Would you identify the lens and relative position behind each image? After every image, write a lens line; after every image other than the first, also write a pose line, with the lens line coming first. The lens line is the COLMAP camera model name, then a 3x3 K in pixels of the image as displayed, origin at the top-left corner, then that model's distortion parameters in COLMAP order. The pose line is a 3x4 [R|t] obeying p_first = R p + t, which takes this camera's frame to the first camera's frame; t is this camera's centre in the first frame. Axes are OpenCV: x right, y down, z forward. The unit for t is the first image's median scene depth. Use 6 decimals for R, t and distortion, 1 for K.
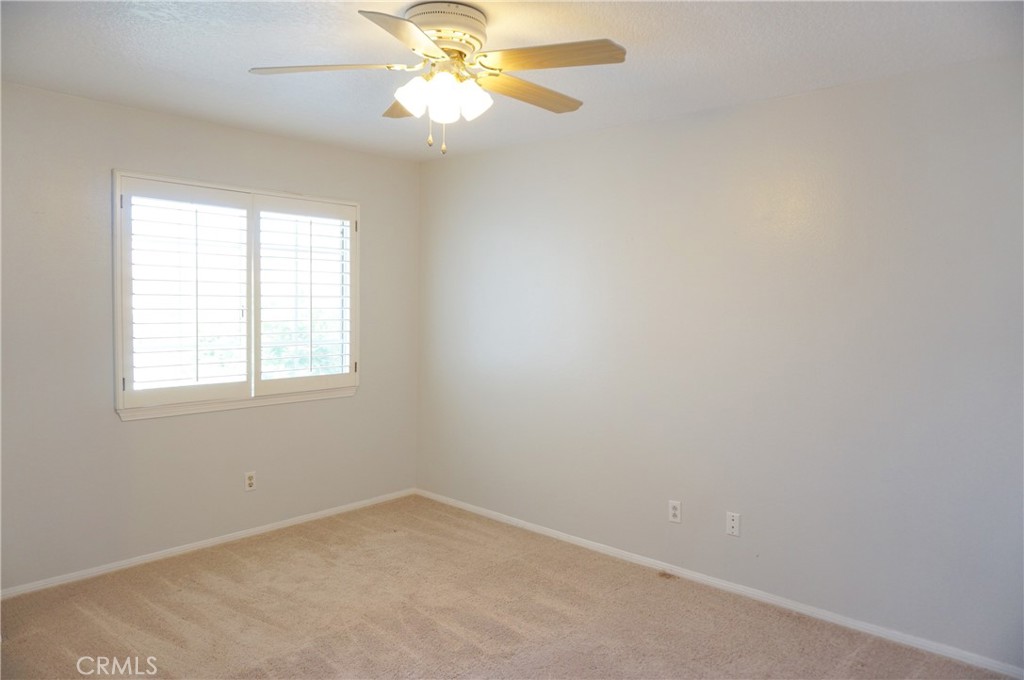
lens RADIAL K [[682.1, 0, 512.0], [0, 682.1, 340.0], [0, 0, 1]] dist [-0.046638, 0.001613]
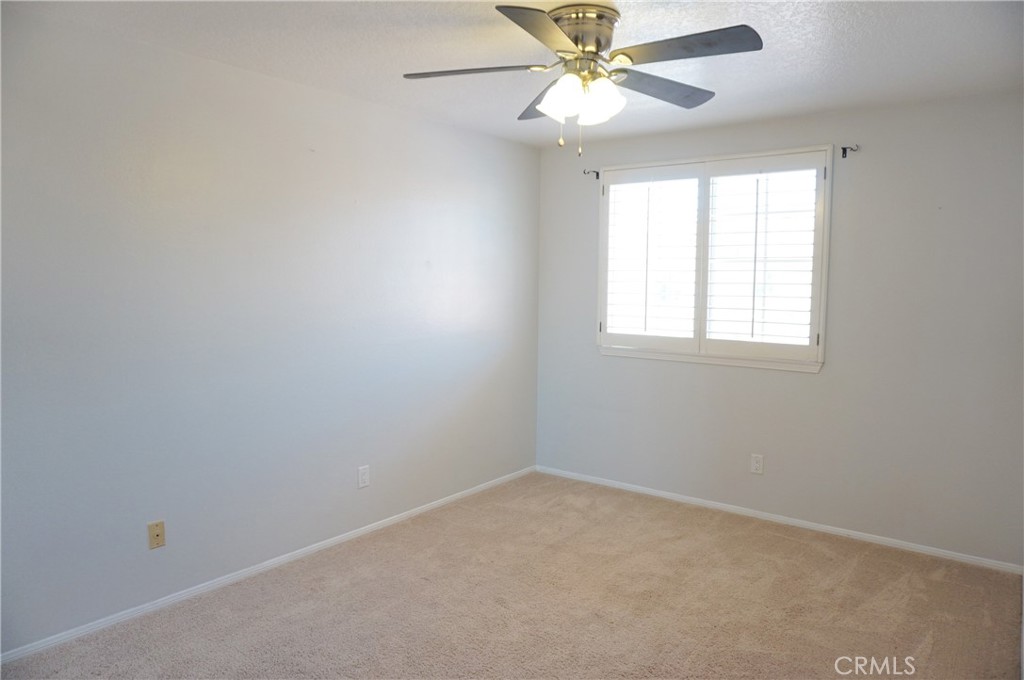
lens RADIAL K [[682.1, 0, 512.0], [0, 682.1, 340.0], [0, 0, 1]] dist [-0.046638, 0.001613]
pose [[0.093422, 0.104139, -0.990165, 0.658933], [-0.037585, 0.994175, 0.101015, -0.035548], [0.994917, 0.027778, 0.096792, 0.602064]]
